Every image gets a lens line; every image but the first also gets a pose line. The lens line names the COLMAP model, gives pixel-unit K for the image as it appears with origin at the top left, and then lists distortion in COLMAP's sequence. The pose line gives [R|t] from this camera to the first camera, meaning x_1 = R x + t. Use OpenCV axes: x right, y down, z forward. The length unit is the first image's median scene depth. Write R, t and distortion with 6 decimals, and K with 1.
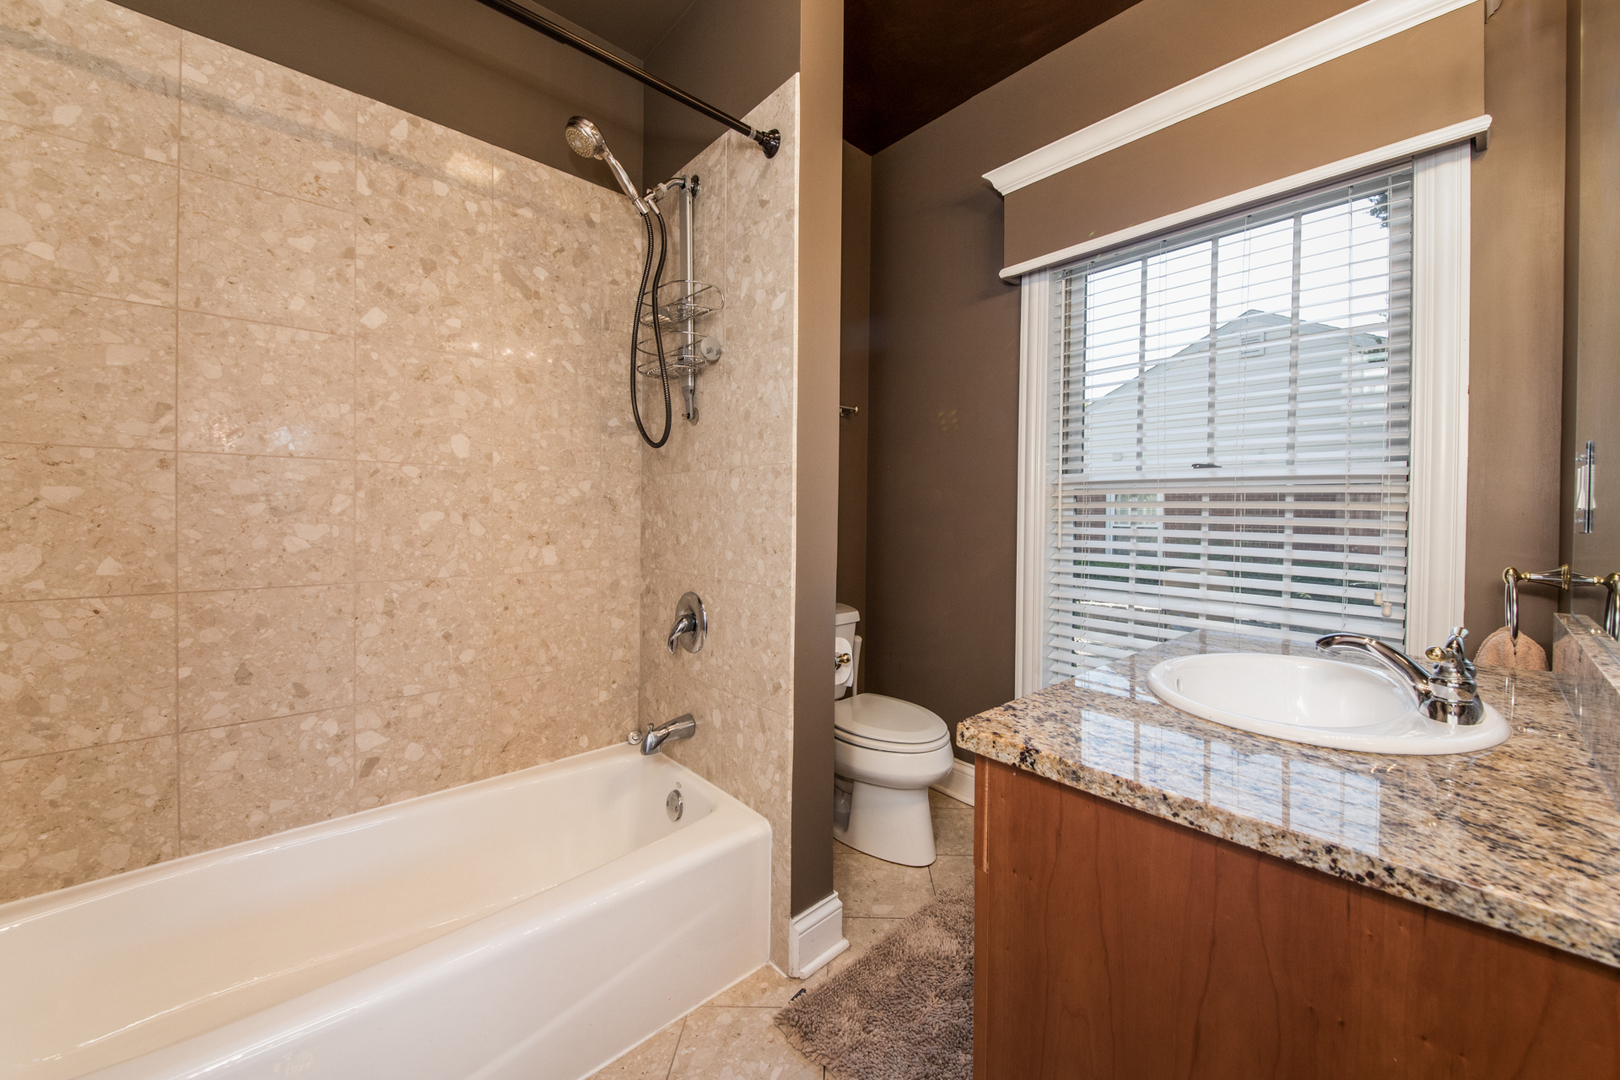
lens RADIAL K [[599.5, 0, 805.2], [0, 599.5, 519.4], [0, 0, 1]] dist [0.002431, -0.004359]
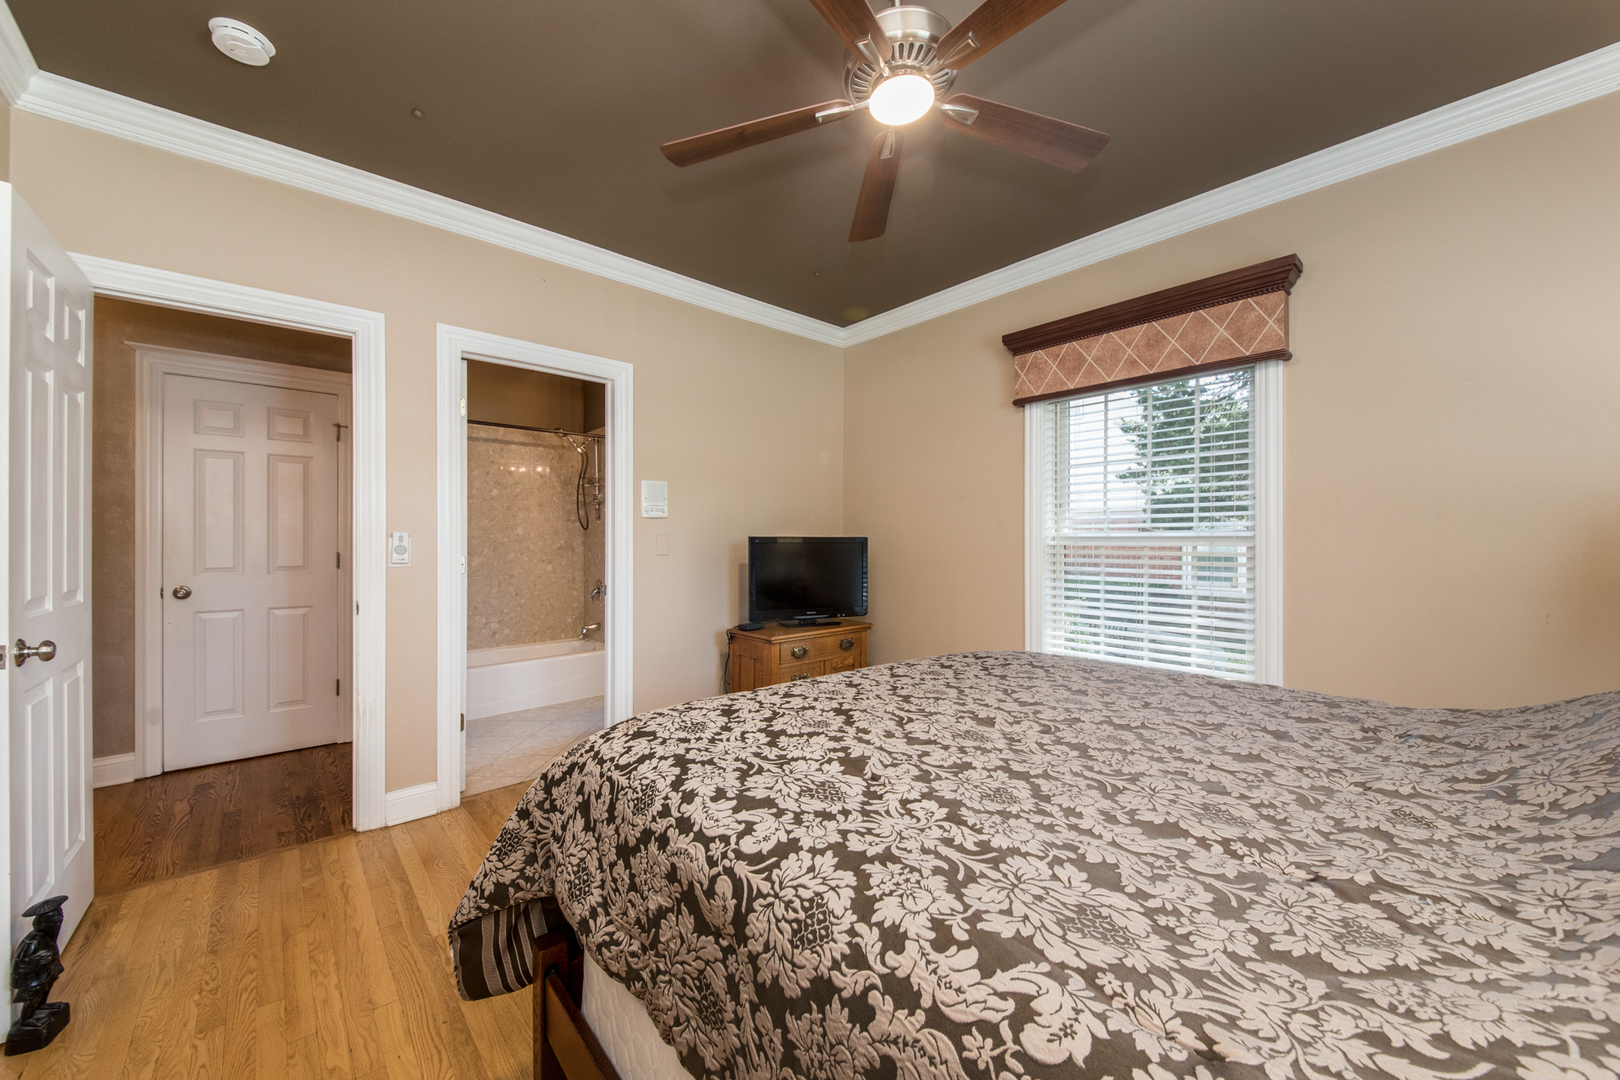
lens RADIAL K [[599.5, 0, 802.2], [0, 599.5, 540.6], [0, 0, 1]] dist [0.002431, -0.004359]
pose [[0.999472, -0.014421, 0.029117, 0.748752], [0.014761, 0.999825, -0.011490, -0.017943], [-0.028946, 0.011914, 0.999510, -2.044026]]
